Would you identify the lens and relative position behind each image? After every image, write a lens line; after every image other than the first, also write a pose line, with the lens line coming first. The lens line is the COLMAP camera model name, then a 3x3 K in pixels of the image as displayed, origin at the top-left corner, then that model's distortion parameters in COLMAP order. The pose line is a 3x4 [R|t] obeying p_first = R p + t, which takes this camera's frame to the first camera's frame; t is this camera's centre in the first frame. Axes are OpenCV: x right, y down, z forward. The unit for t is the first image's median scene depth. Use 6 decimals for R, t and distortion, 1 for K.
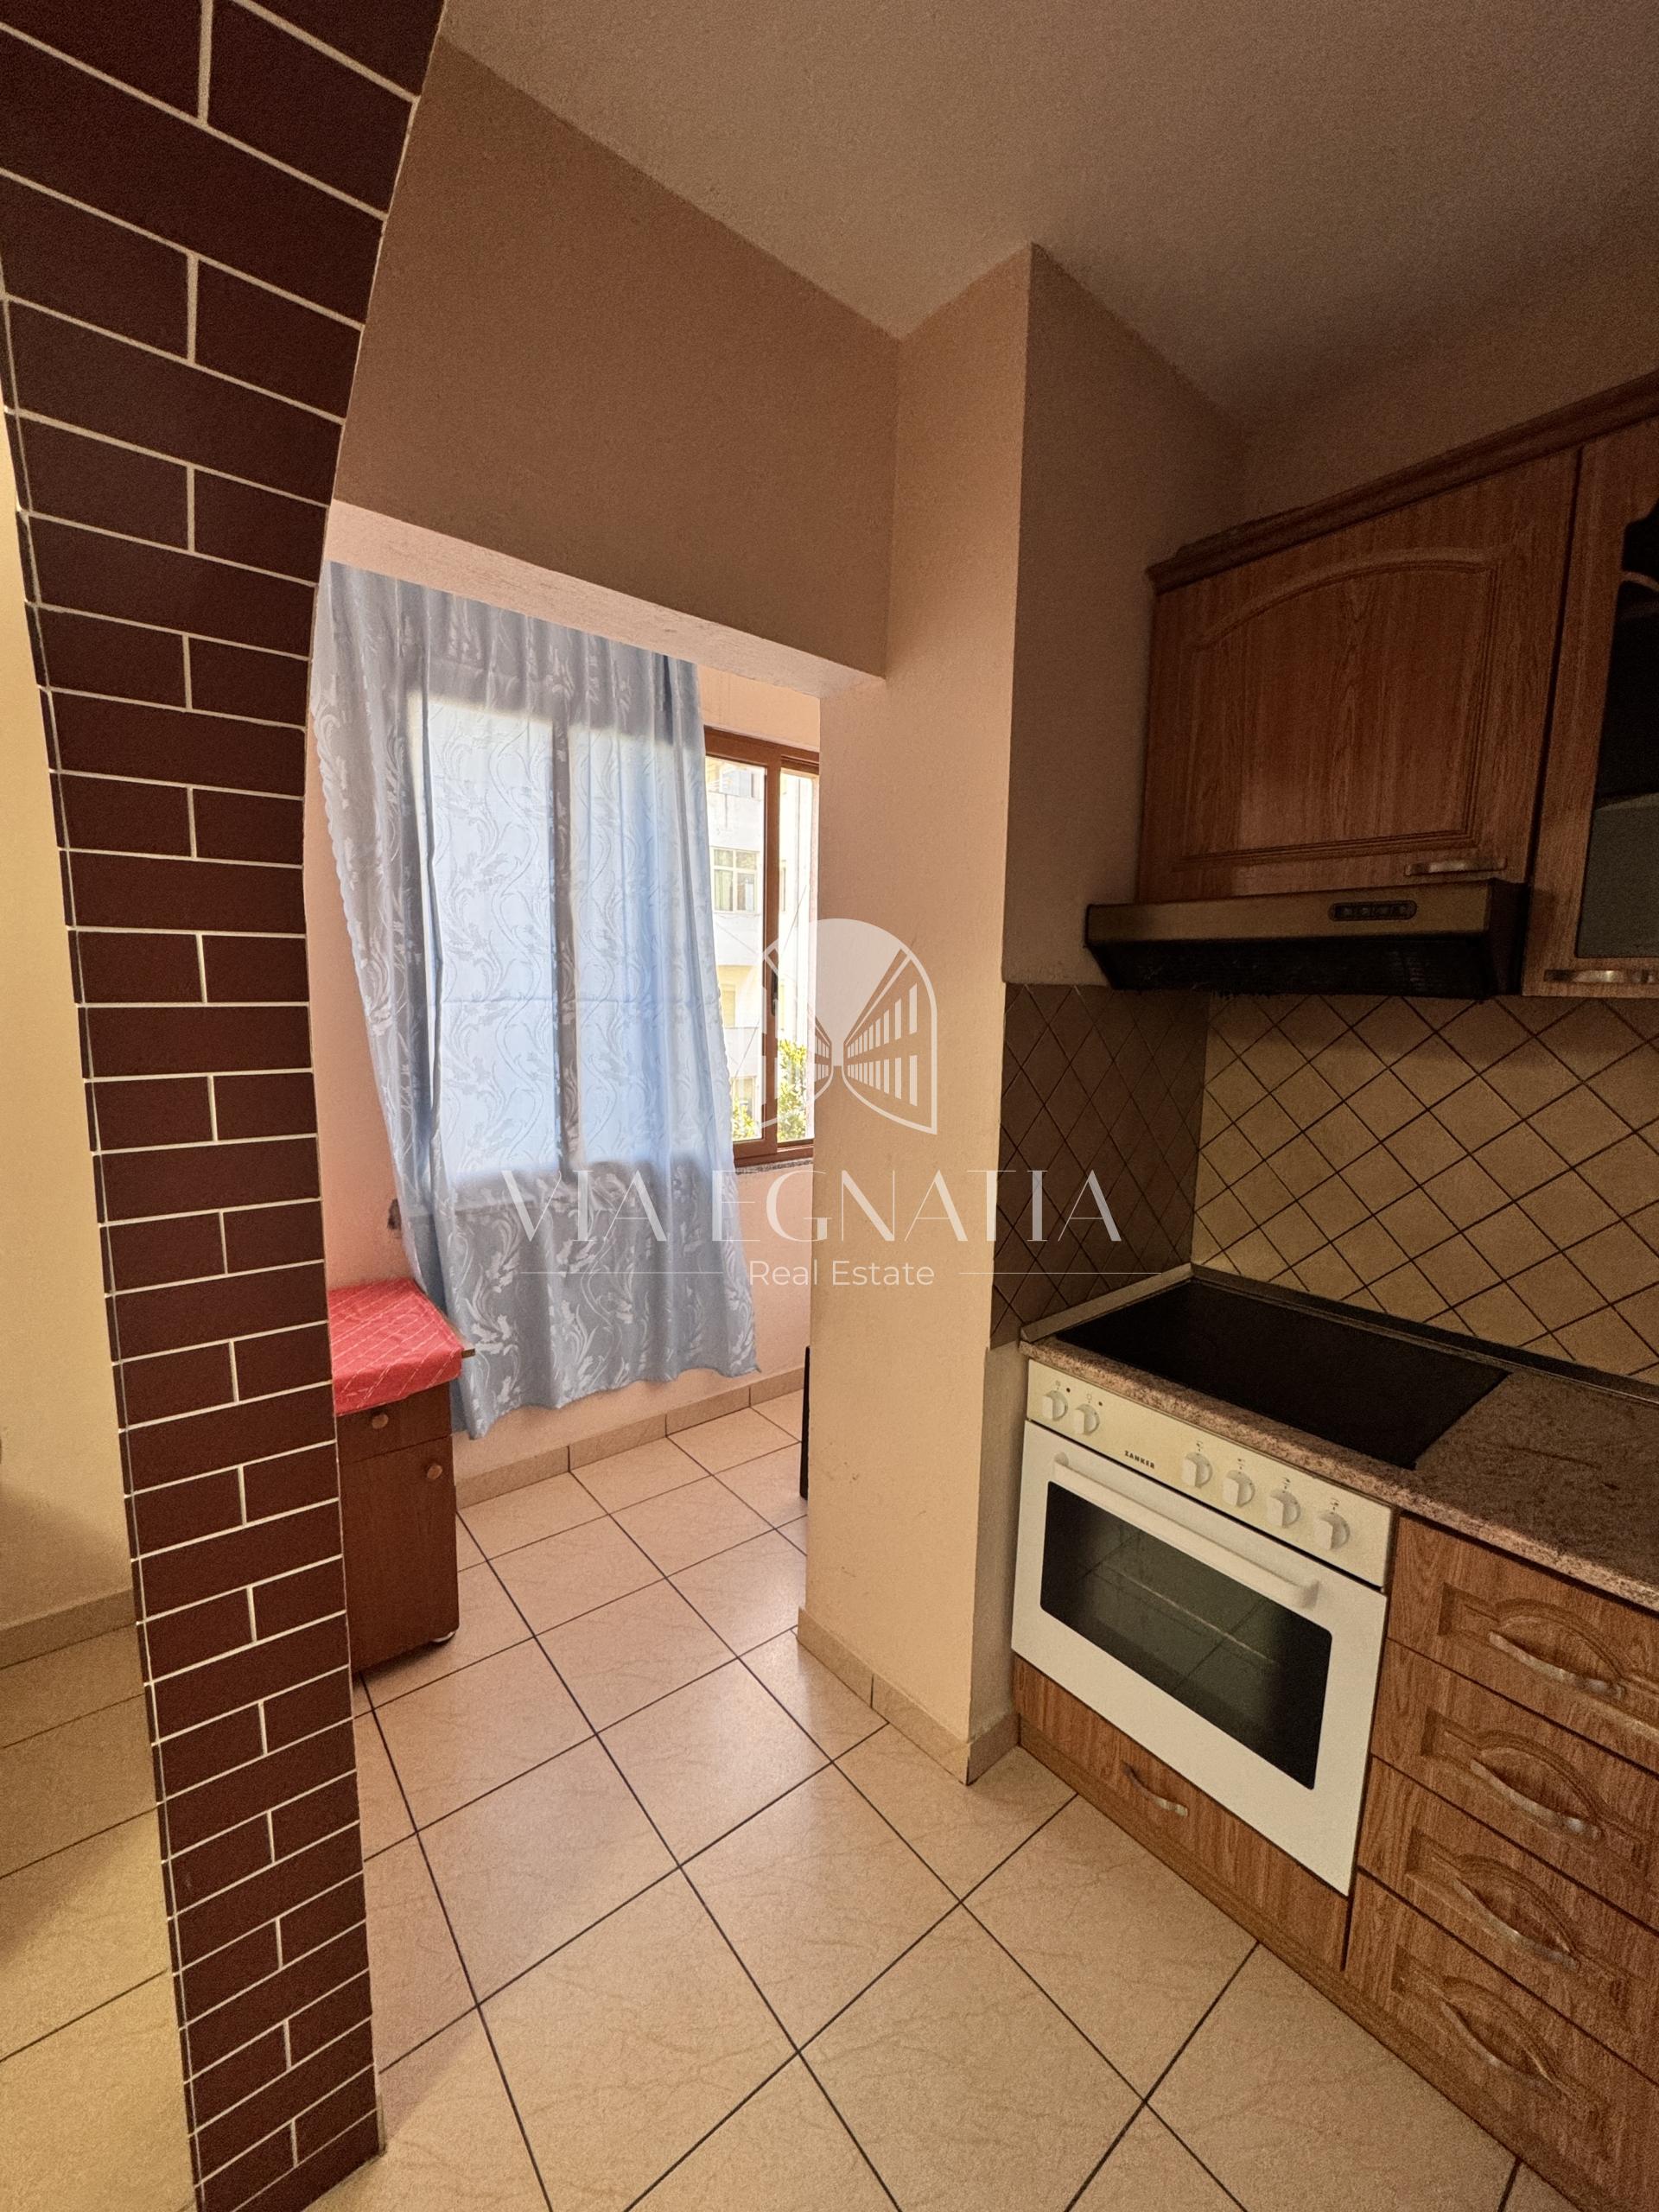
lens RADIAL K [[883.3, 0, 827.5], [0, 883.3, 1105.5], [0, 0, 1]] dist [-0.003108, -0.000276]
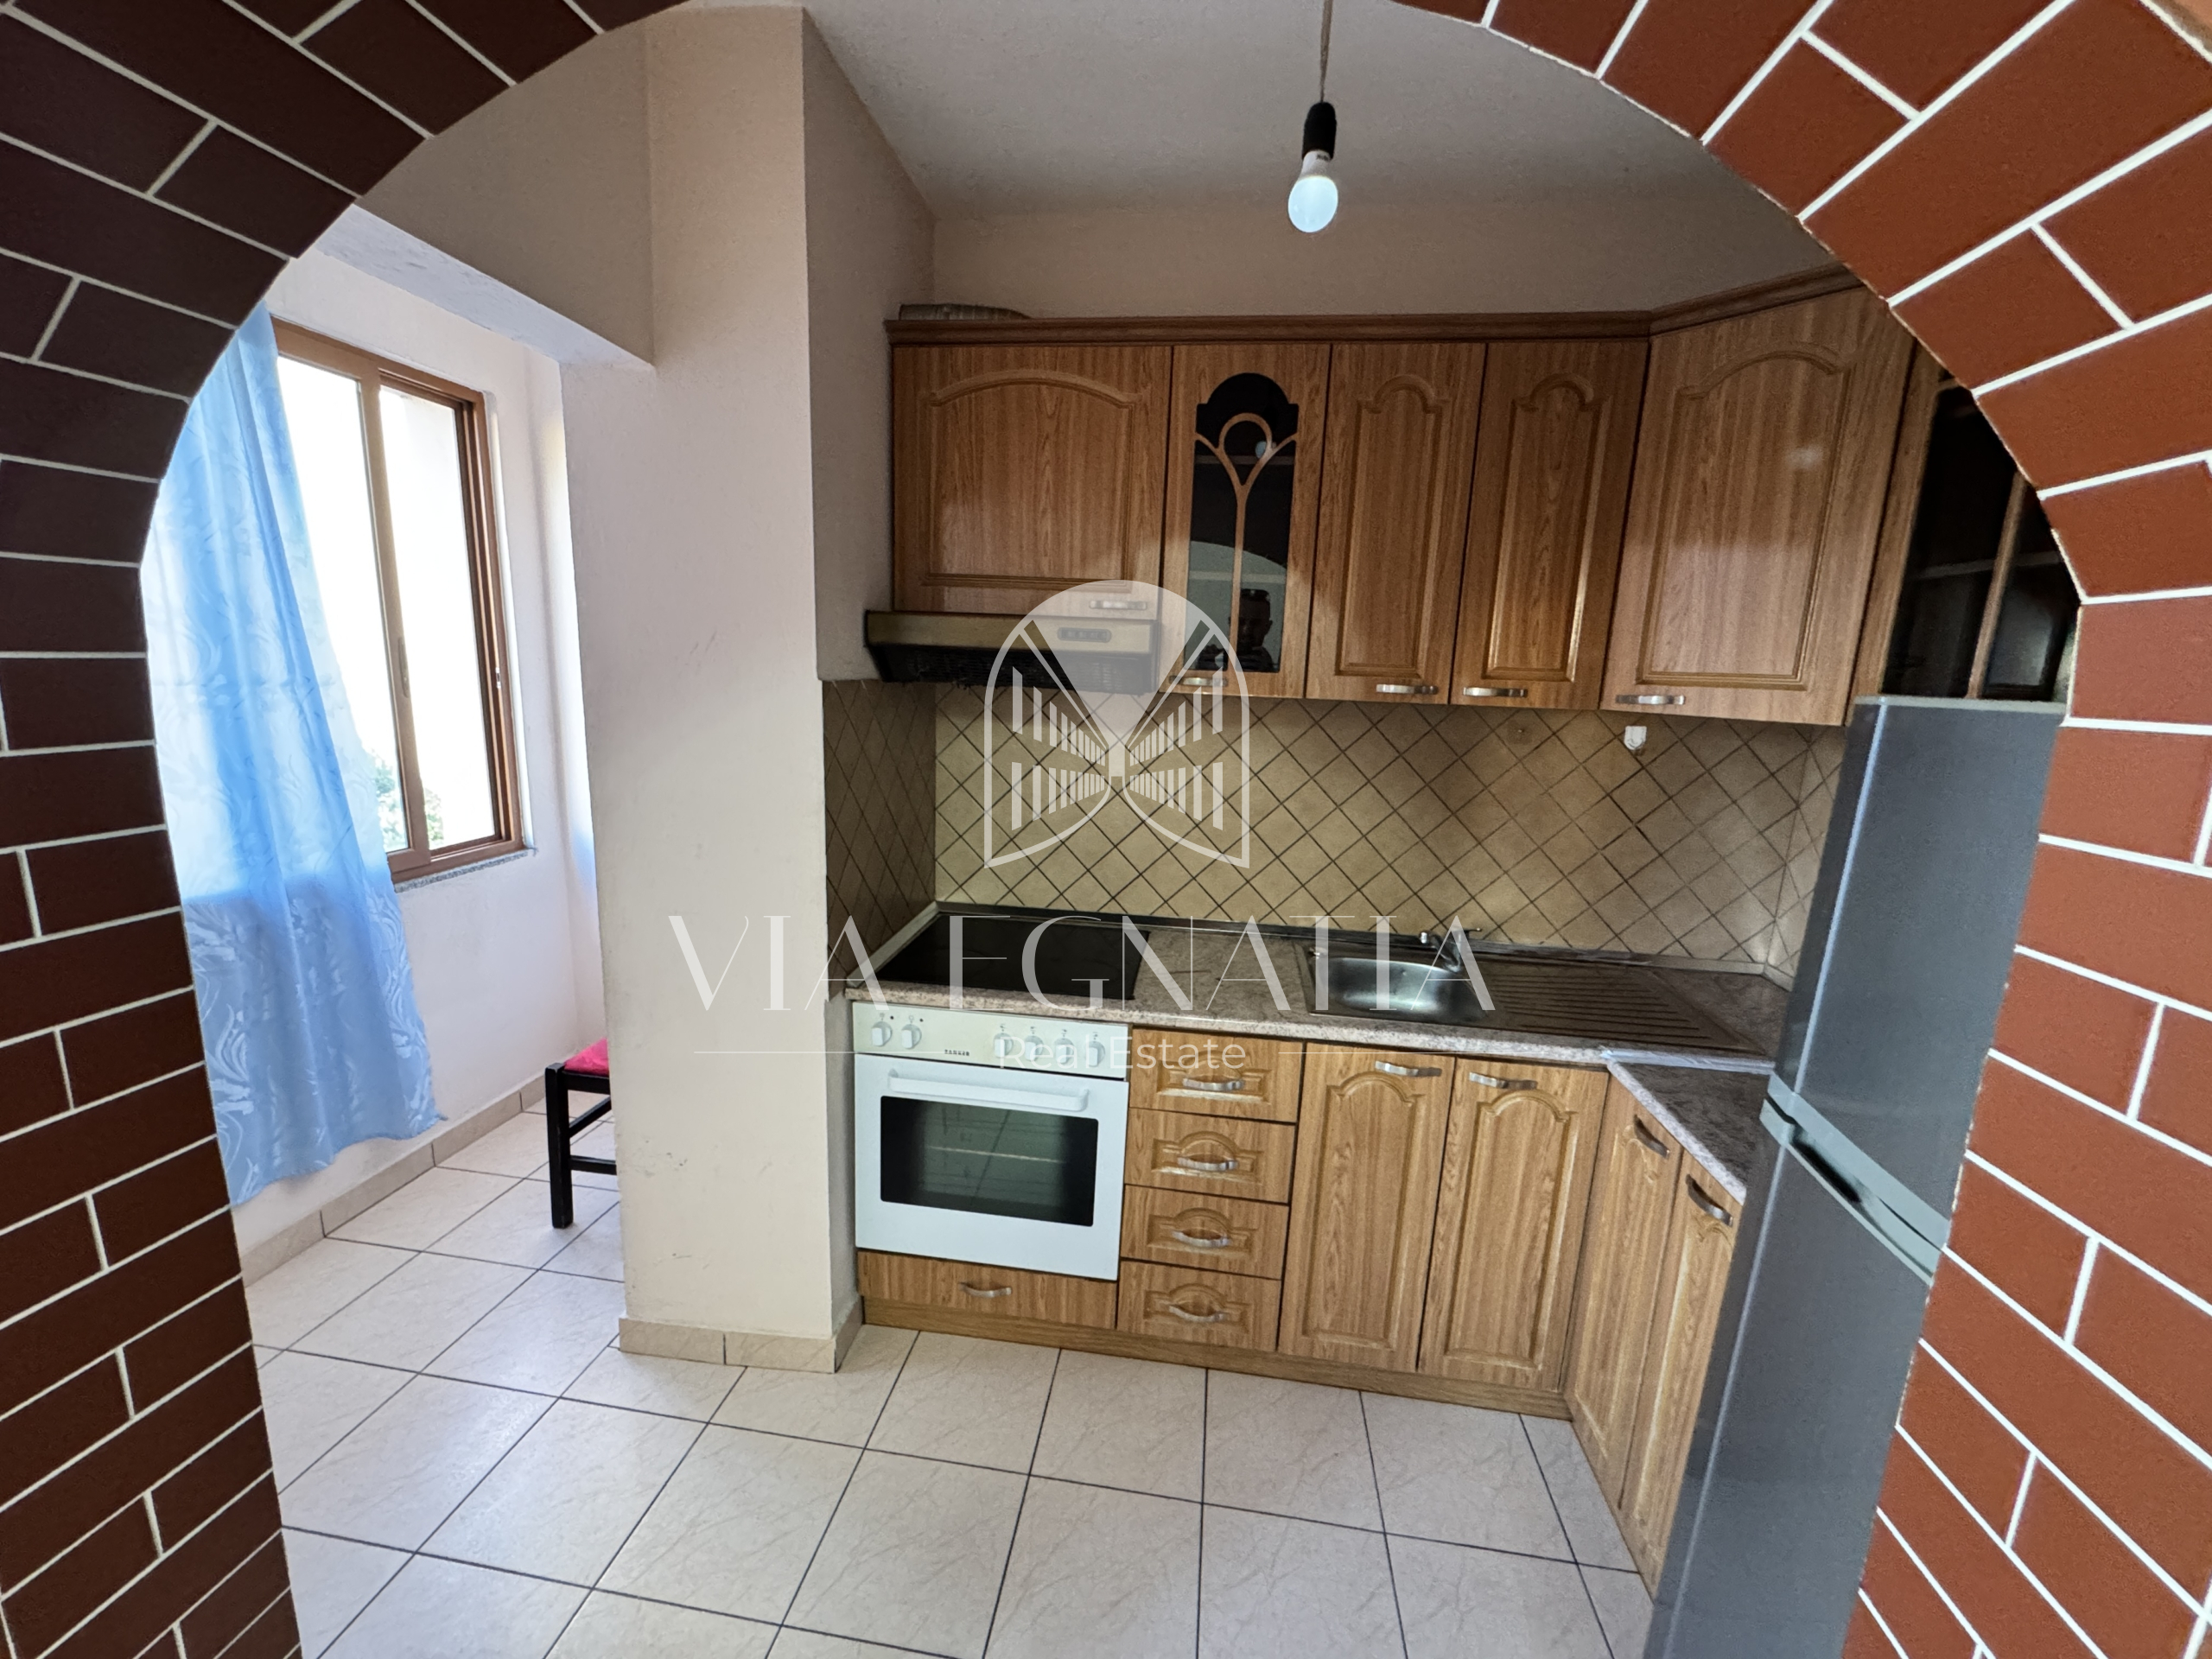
lens RADIAL K [[883.3, 0, 1104.9], [0, 883.3, 832.1], [0, 0, 1]] dist [-0.003108, -0.000276]
pose [[0.730203, -0.119715, 0.672661, -0.293755], [0.067719, 0.992363, 0.103101, -0.035055], [-0.679866, -0.029733, 0.732733, -0.079247]]
